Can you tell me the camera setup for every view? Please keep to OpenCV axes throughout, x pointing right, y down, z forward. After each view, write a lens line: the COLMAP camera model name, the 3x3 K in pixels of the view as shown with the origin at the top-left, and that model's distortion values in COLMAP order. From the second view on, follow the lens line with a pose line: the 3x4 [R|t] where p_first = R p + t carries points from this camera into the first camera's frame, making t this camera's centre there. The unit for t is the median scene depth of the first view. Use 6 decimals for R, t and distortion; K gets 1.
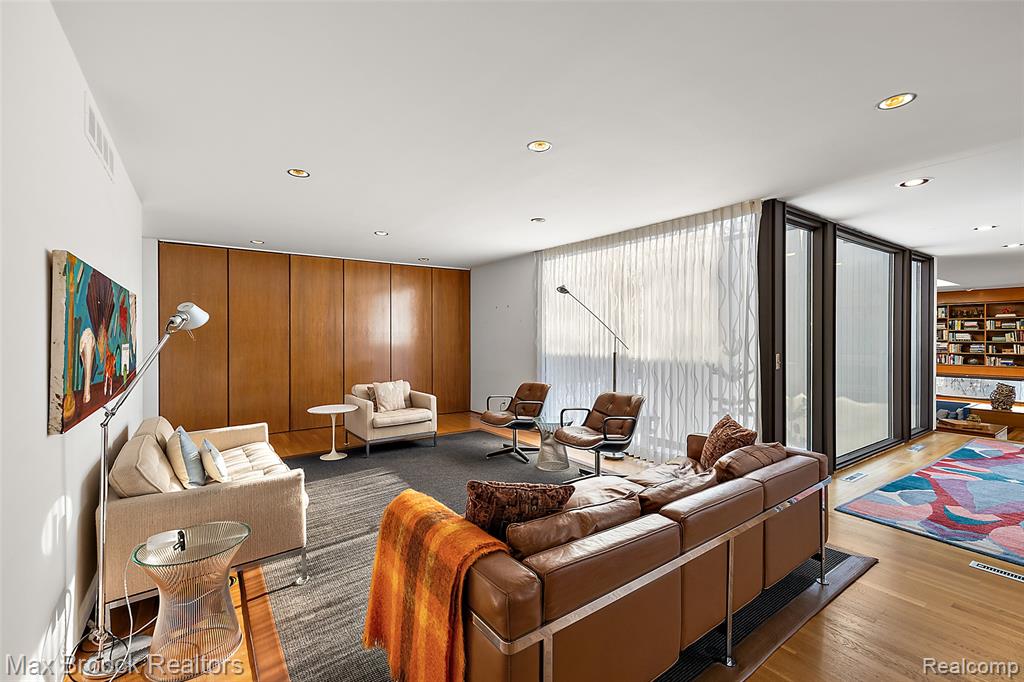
lens RADIAL K [[438.0, 0, 507.7], [0, 438.0, 337.6], [0, 0, 1]] dist [0.002415, 0.000964]
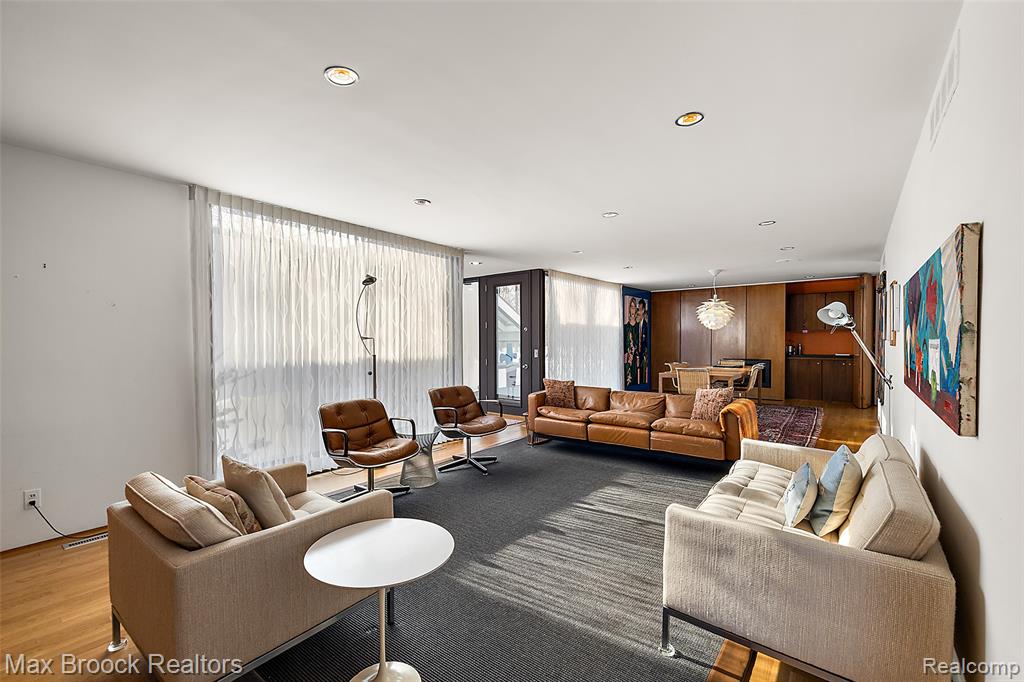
lens RADIAL K [[435.8, 0, 498.6], [0, 435.8, 346.3], [0, 0, 1]] dist [0.001337, 0.000384]
pose [[-0.265410, -0.005910, 0.964118, -0.883865], [0.005659, 0.999954, 0.007688, 0.011123], [-0.964119, 0.007496, -0.265364, 1.194693]]
